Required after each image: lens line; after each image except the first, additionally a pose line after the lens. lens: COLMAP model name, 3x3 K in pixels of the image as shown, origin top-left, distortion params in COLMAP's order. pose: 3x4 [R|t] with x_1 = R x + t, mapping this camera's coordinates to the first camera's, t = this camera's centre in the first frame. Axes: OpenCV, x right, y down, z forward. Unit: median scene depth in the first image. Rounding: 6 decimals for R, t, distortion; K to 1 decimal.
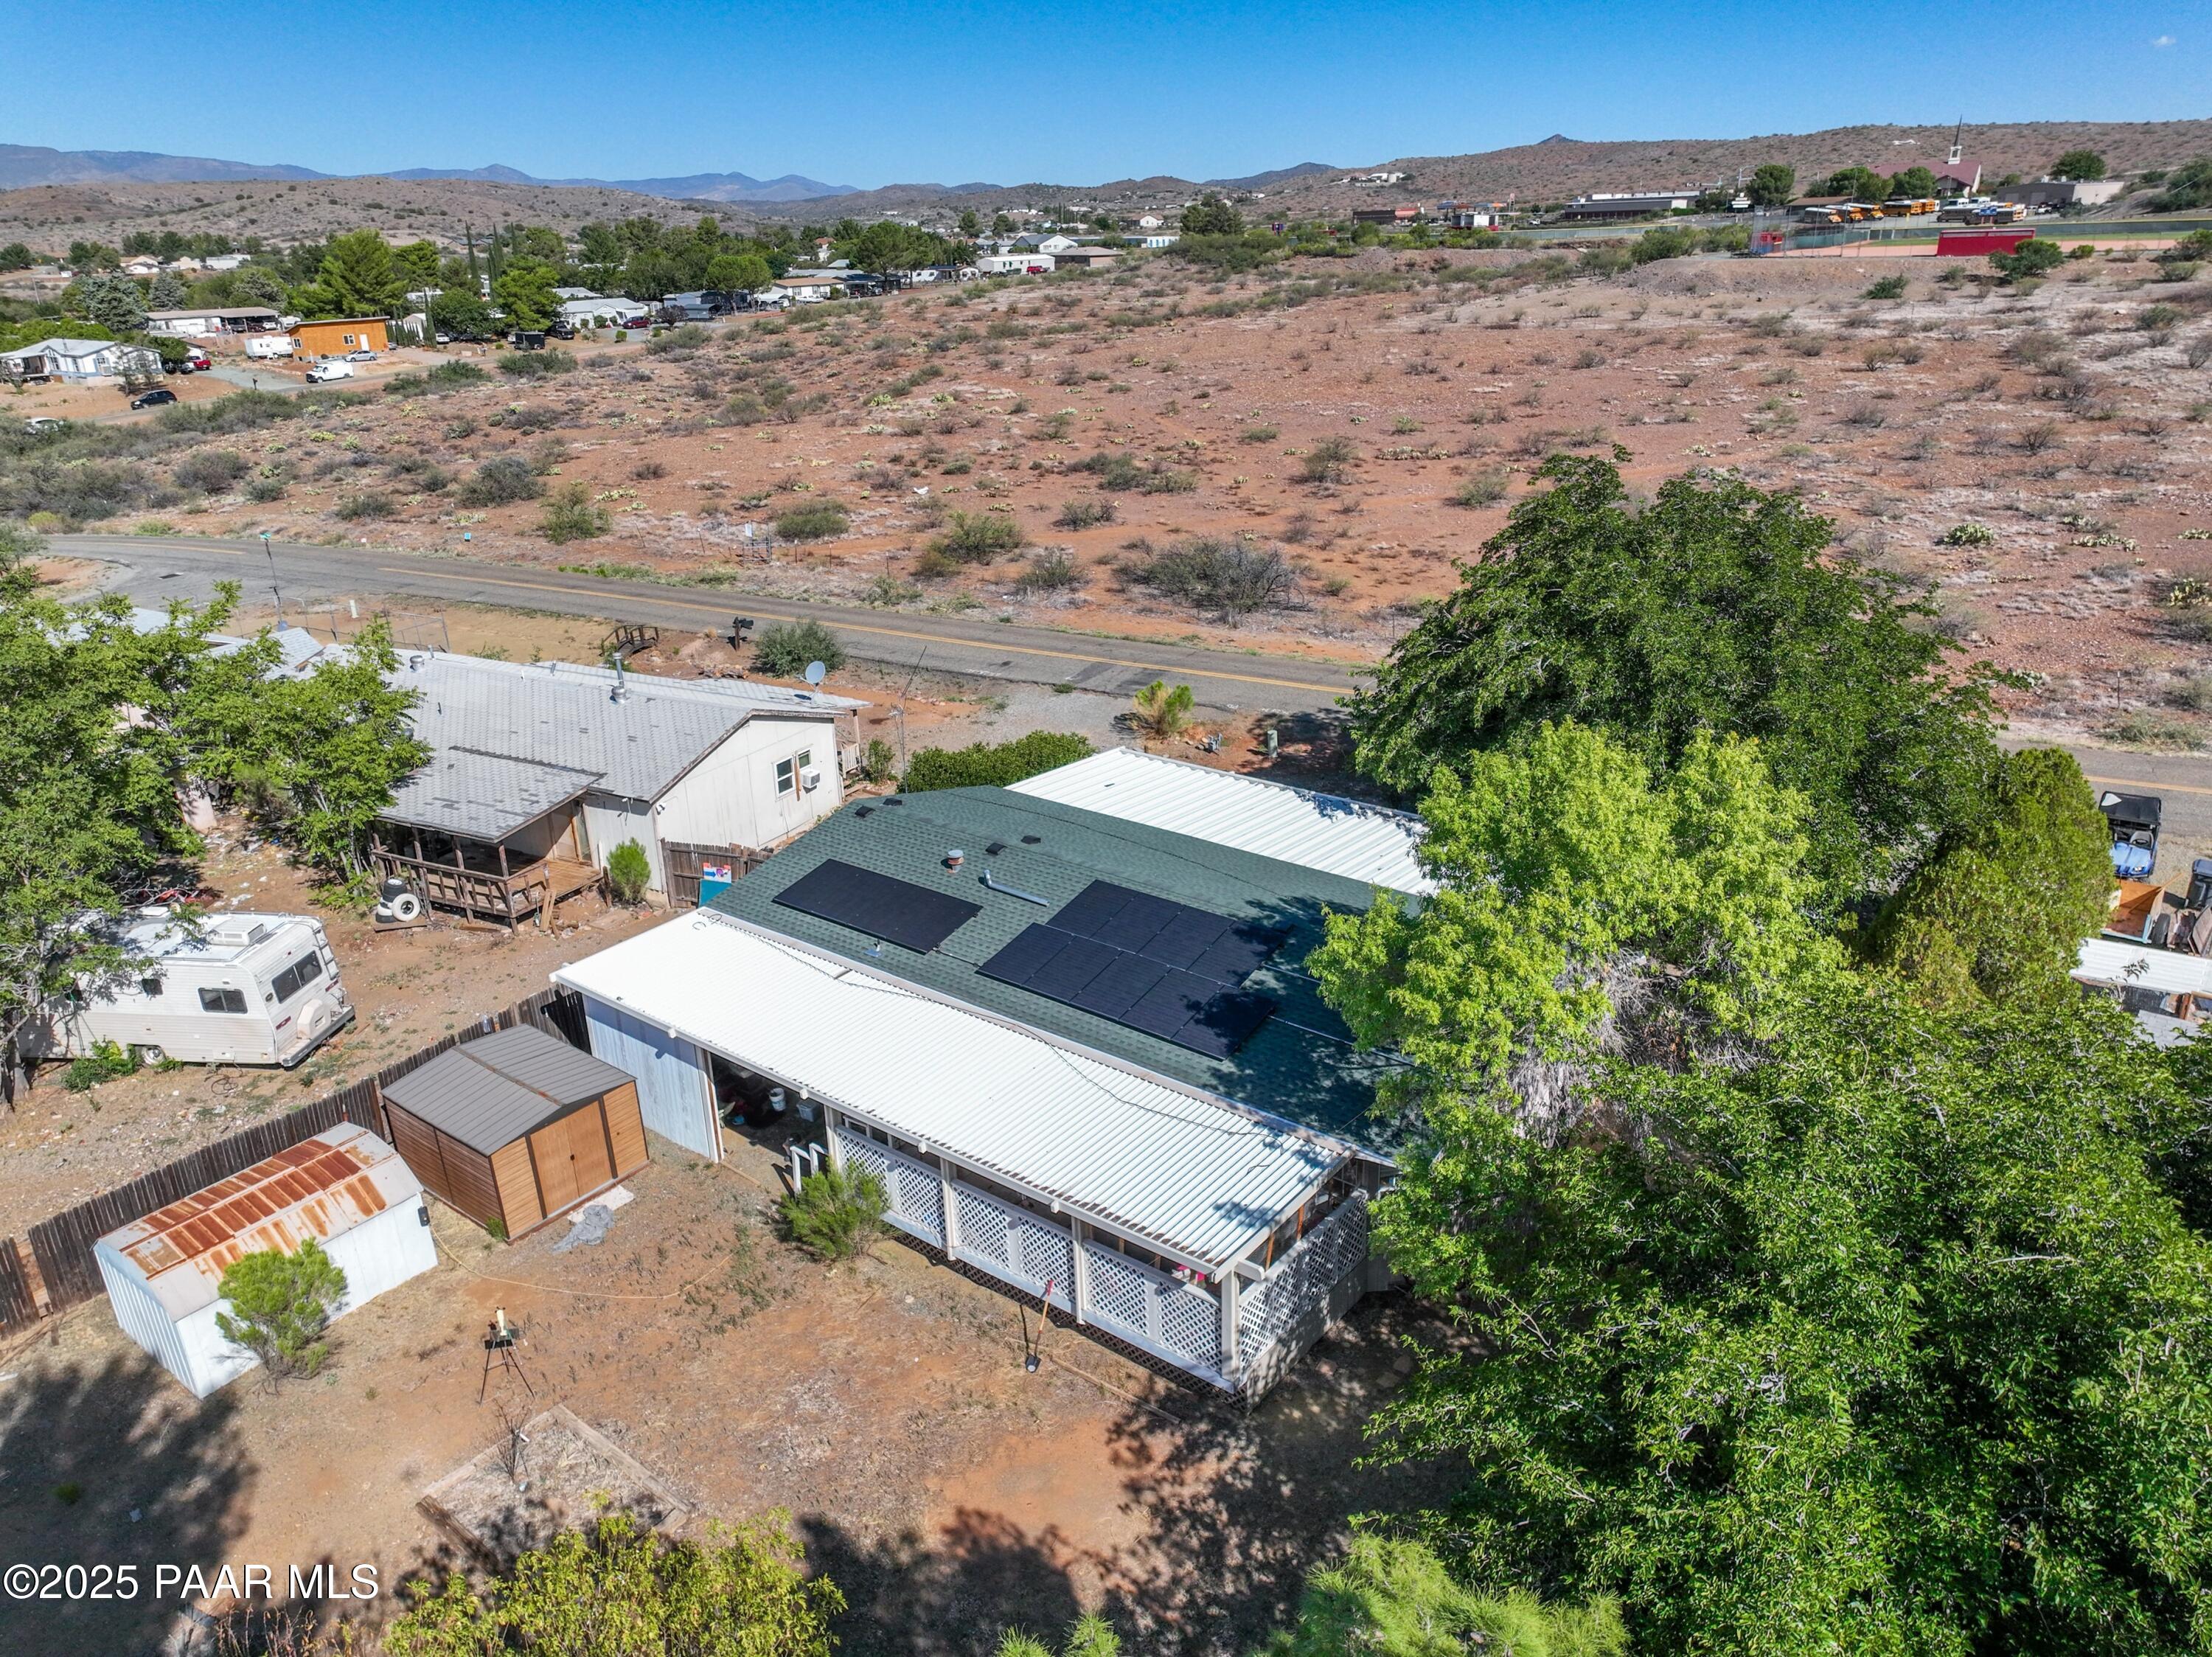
lens RADIAL K [[1548.7, 0, 1106.0], [0, 1548.7, 828.5], [0, 0, 1]] dist [-0.005760, 0.022402]
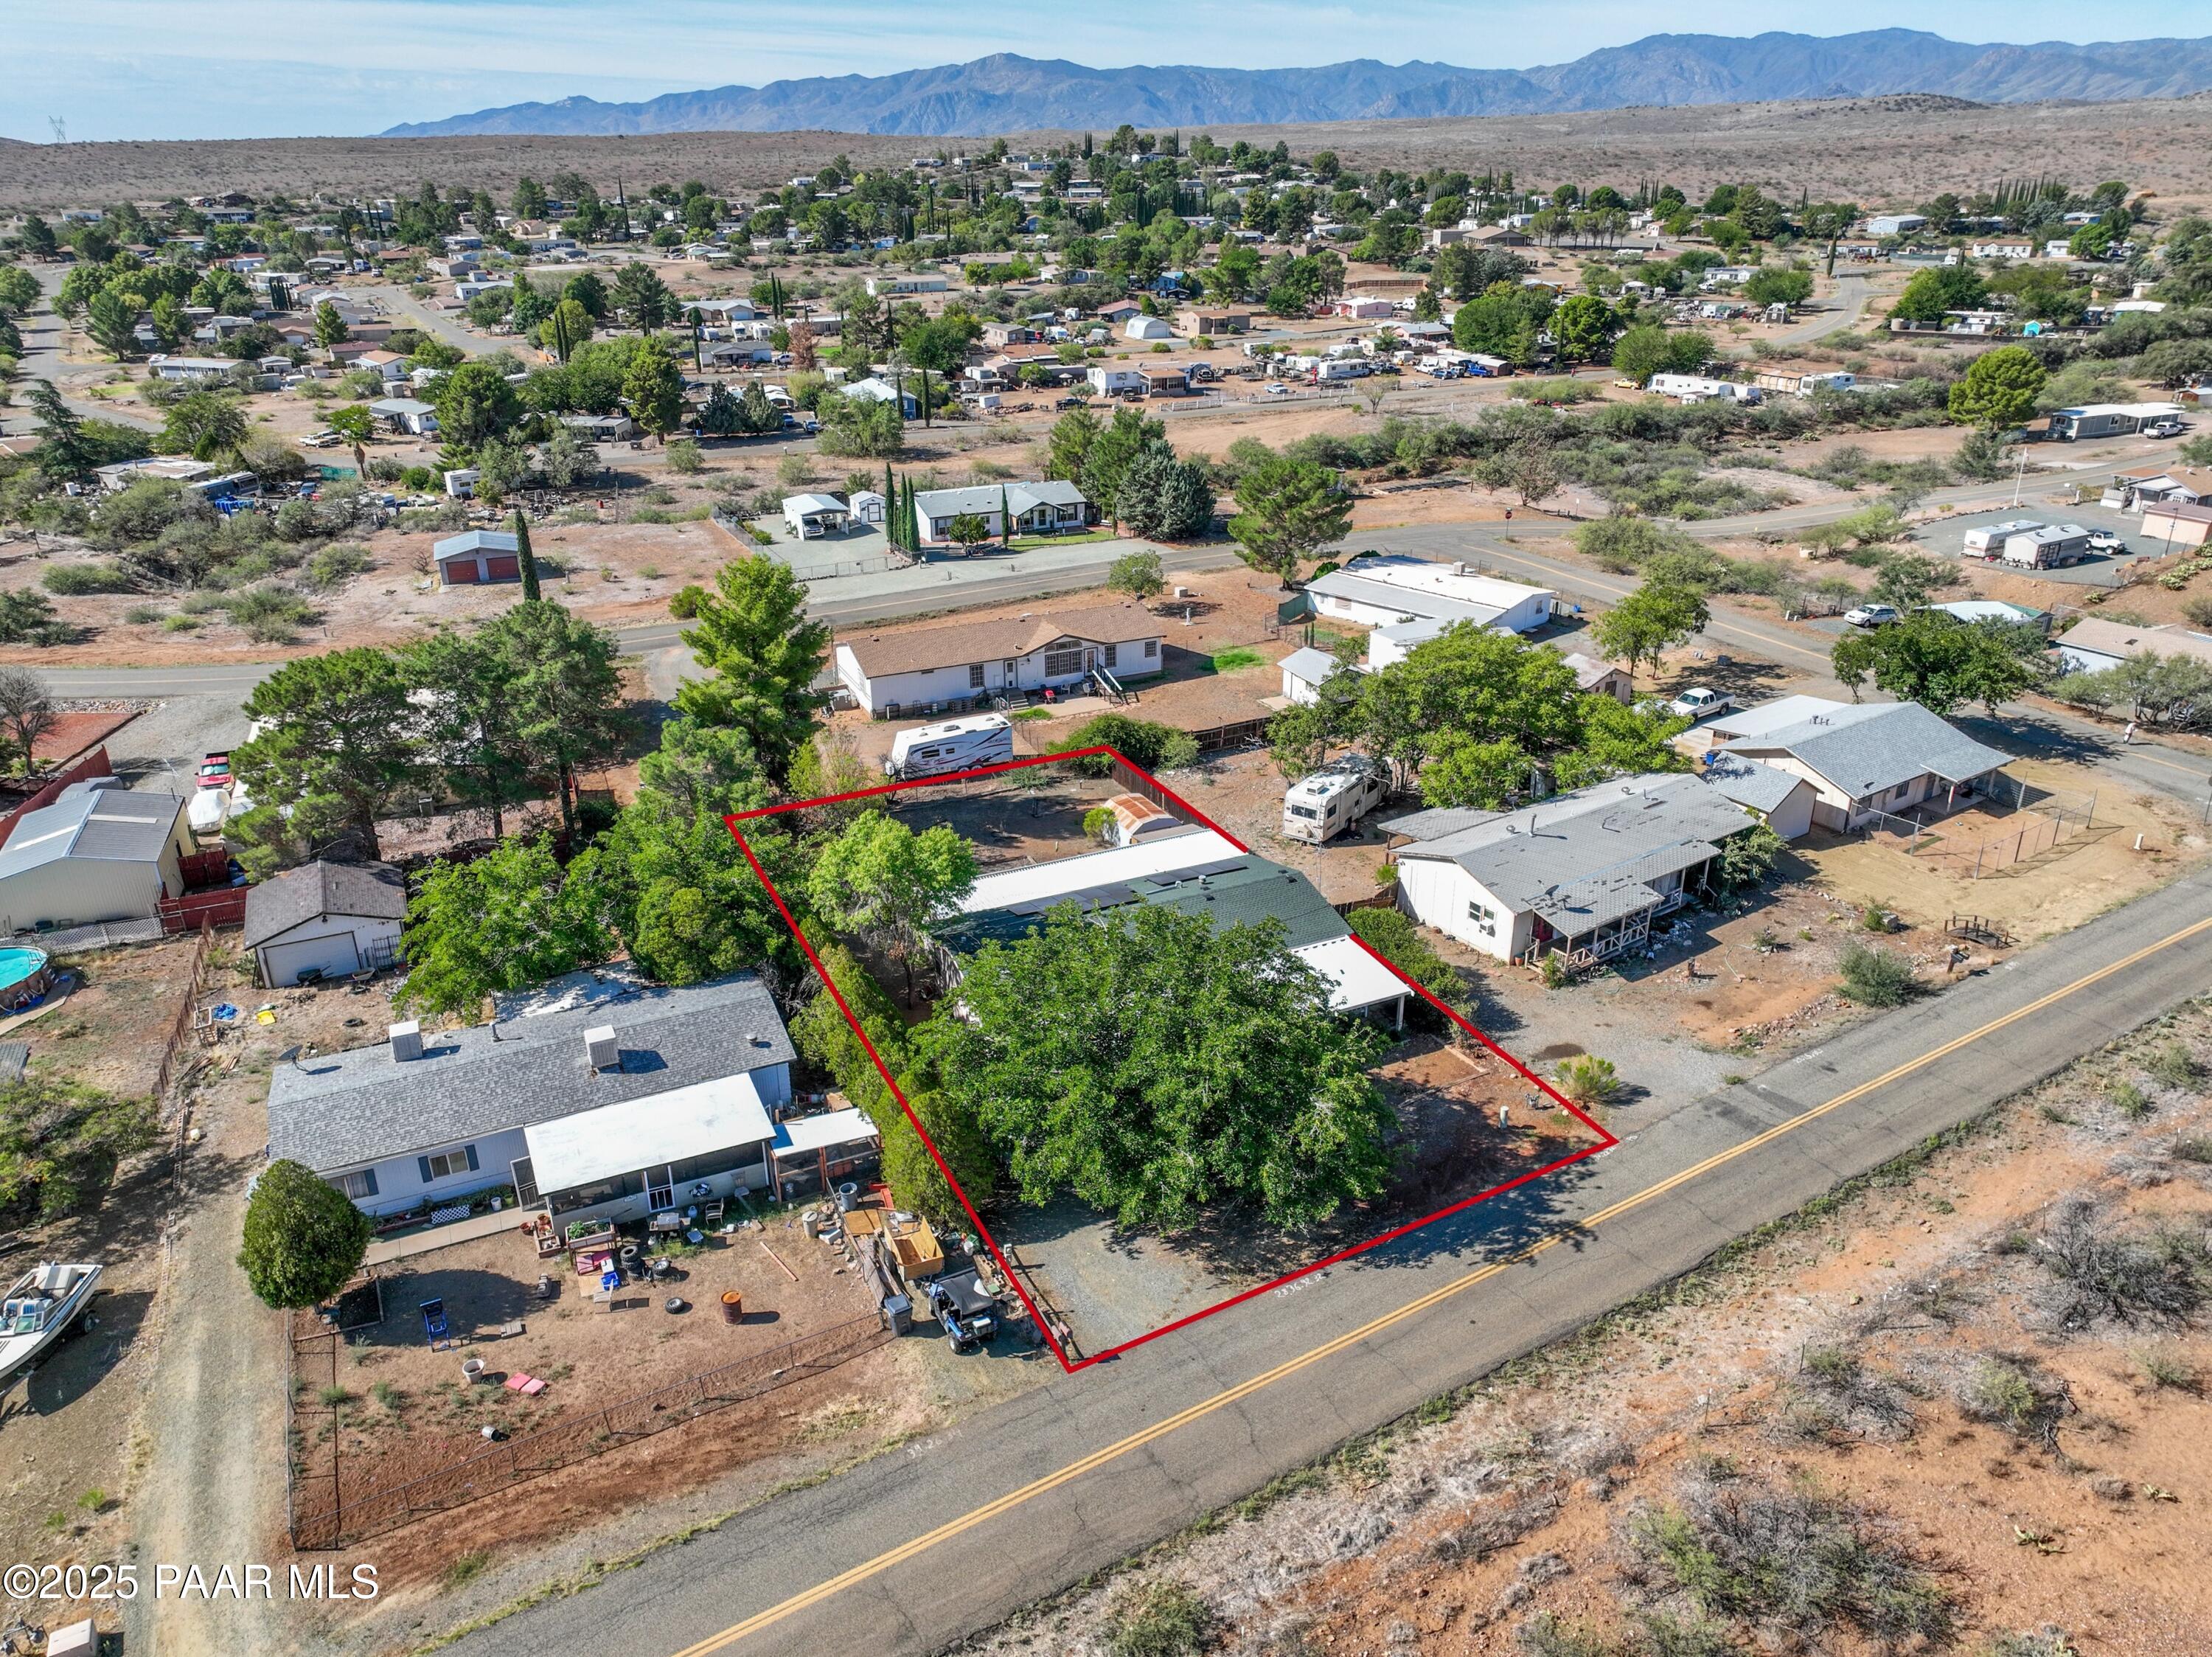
lens RADIAL K [[1548.7, 0, 1106.0], [0, 1548.7, 828.5], [0, 0, 1]] dist [-0.005760, 0.022402]
pose [[-0.447896, 0.392482, -0.803335, 1.089996], [-0.304886, 0.777598, 0.549896, -0.771517], [0.840496, 0.491221, -0.228621, 0.873852]]
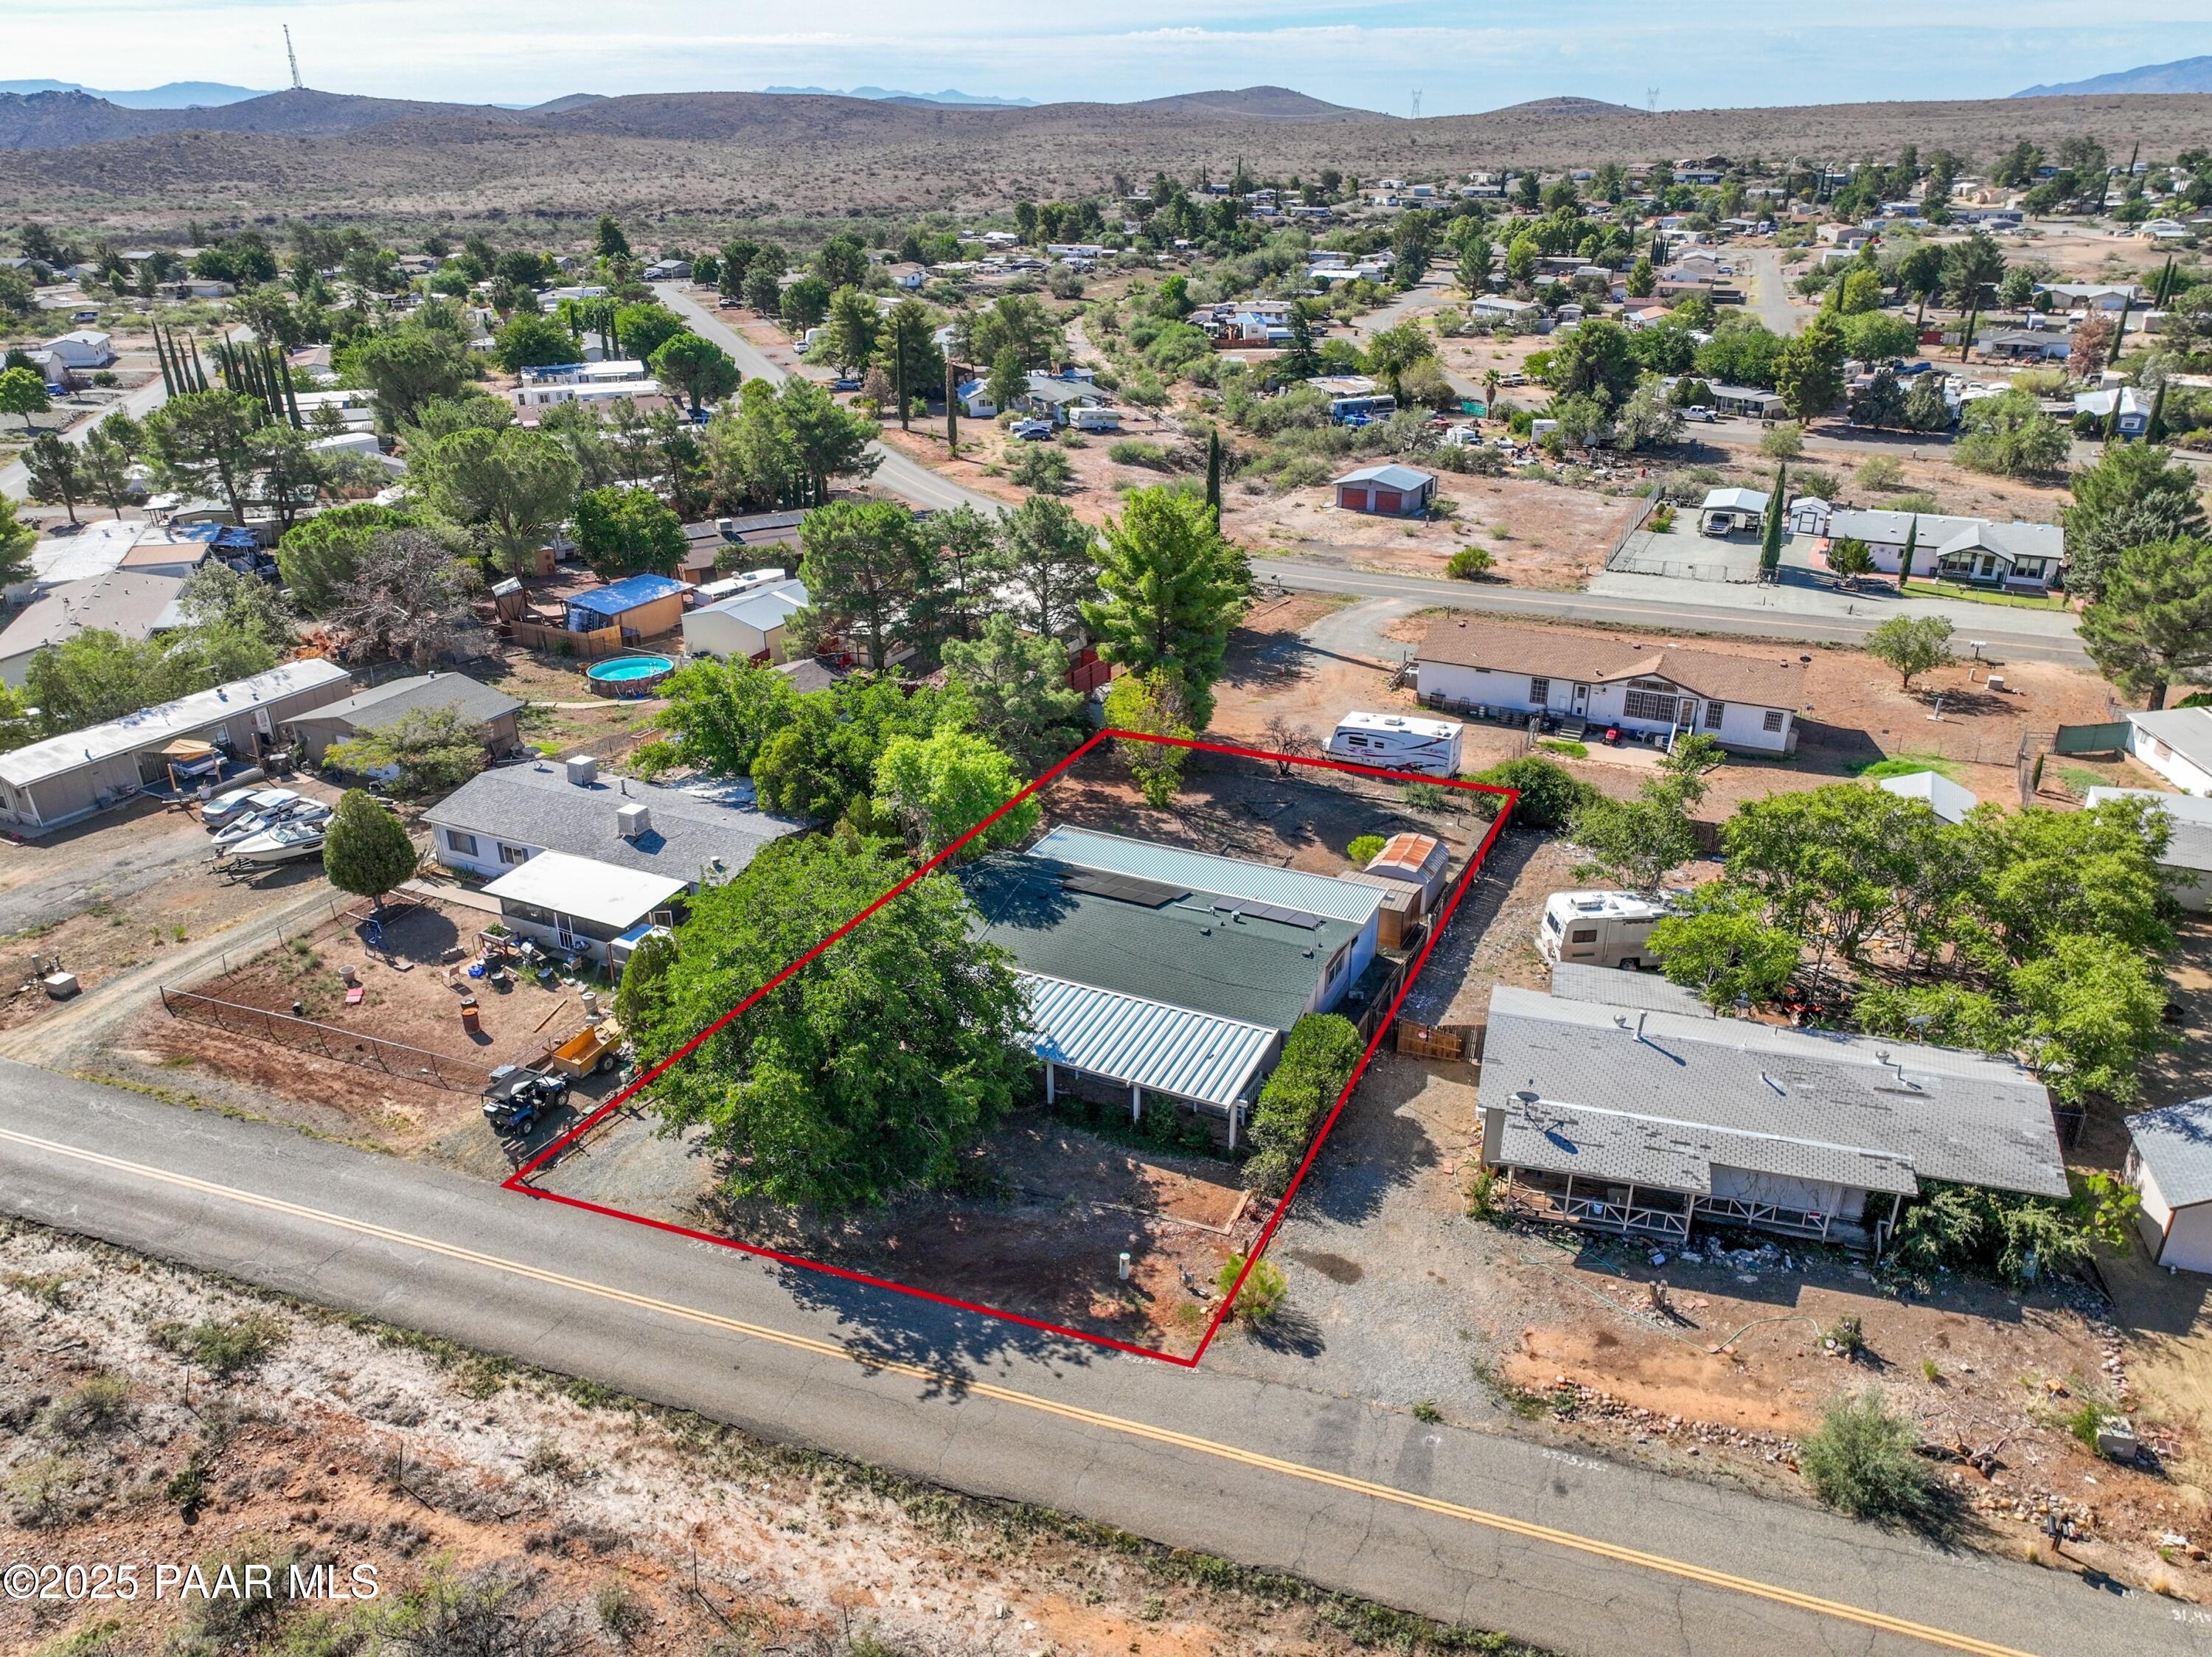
lens RADIAL K [[1548.7, 0, 1106.0], [0, 1548.7, 828.5], [0, 0, 1]] dist [-0.005760, 0.022402]
pose [[-0.975361, 0.124469, -0.182152, 0.255383], [-0.044338, 0.698210, 0.714519, -0.918065], [0.216115, 0.704989, -0.675488, 1.415312]]
